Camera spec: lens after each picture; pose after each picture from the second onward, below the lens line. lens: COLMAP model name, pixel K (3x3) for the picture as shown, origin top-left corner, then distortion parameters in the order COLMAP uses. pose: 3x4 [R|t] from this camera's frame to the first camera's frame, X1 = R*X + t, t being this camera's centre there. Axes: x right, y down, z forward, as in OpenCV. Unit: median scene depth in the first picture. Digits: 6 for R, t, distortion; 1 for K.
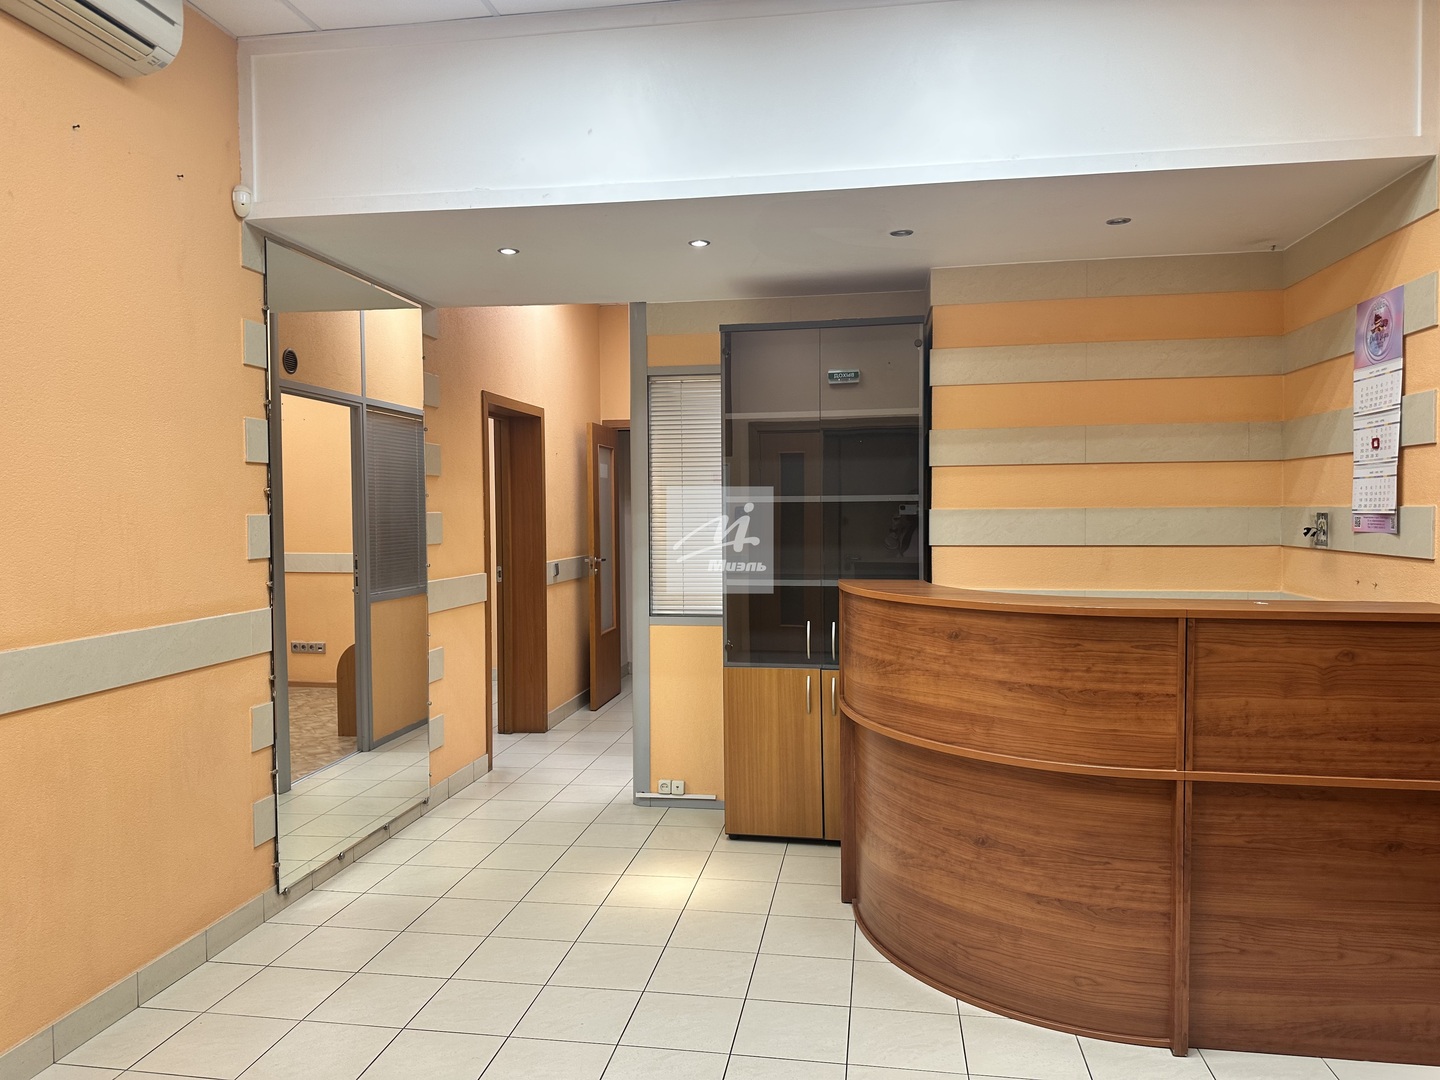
lens RADIAL K [[1011.3, 0, 714.8], [0, 1011.3, 546.6], [0, 0, 1]] dist [0.059527, -0.065815]
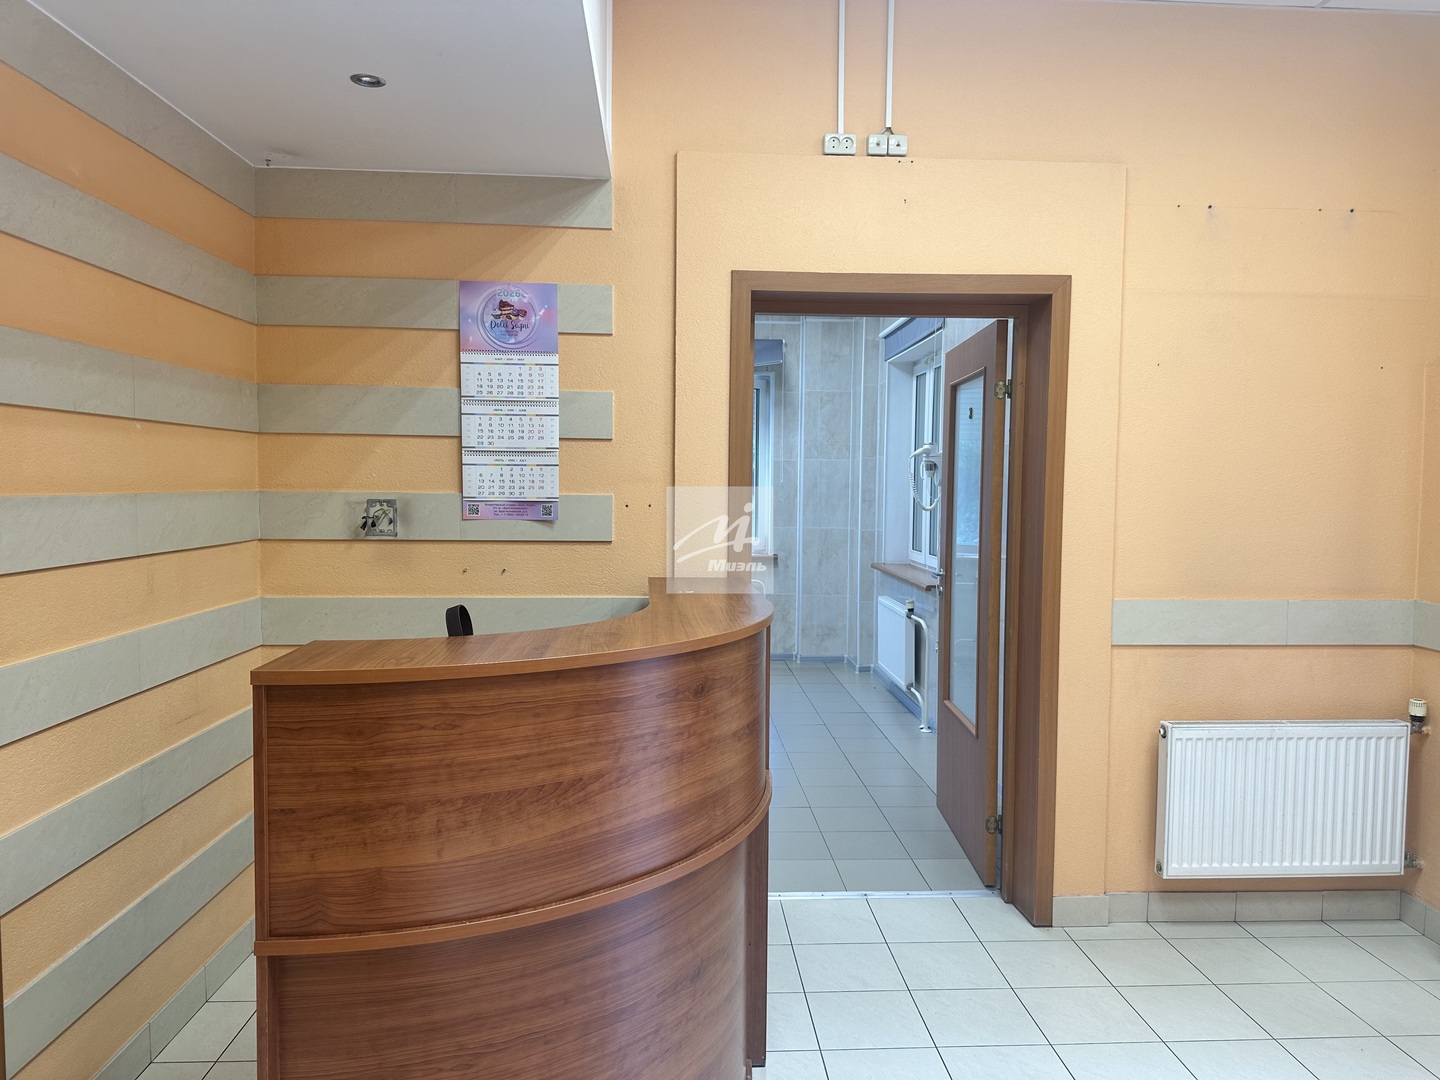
lens RADIAL K [[1011.3, 0, 722.6], [0, 1011.3, 546.6], [0, 0, 1]] dist [0.059527, -0.065815]
pose [[-0.212336, -0.055156, 0.975639, -0.346815], [0.028373, 0.997637, 0.062575, -0.040359], [-0.976785, 0.040969, -0.210270, 0.927090]]
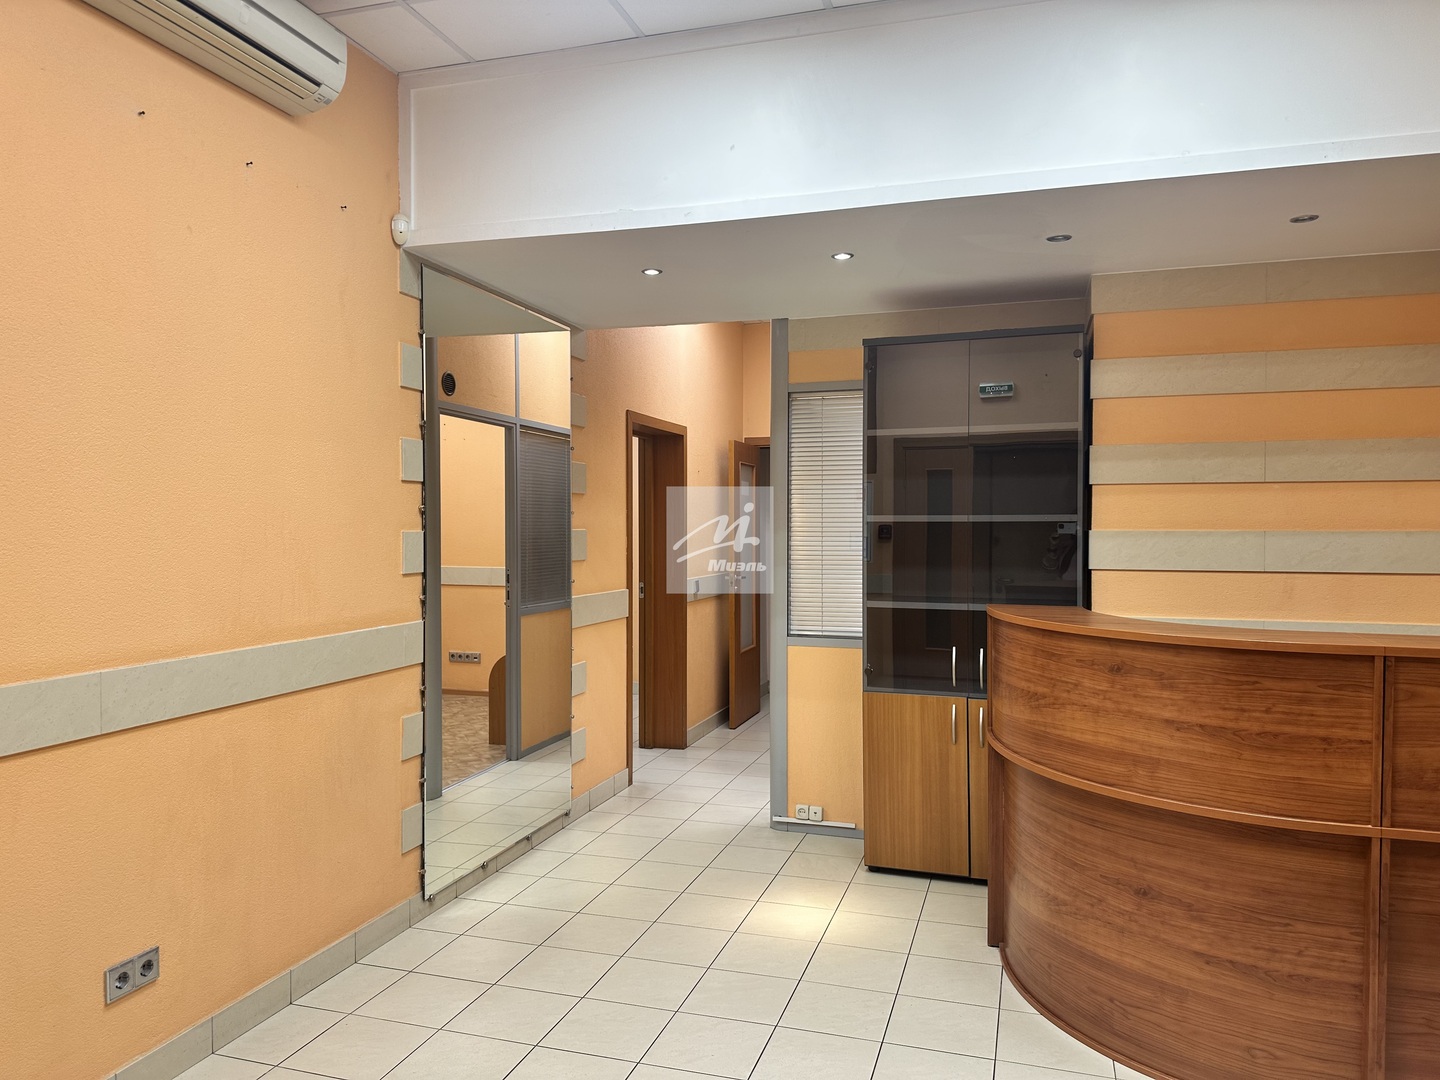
lens RADIAL K [[1011.3, 0, 719.6], [0, 1011.3, 551.6], [0, 0, 1]] dist [0.059527, -0.065815]
pose [[0.990493, 0.011282, -0.137102, 0.004444], [-0.012850, 0.999862, -0.010564, -0.003725], [0.136963, 0.012225, 0.990501, 0.021927]]
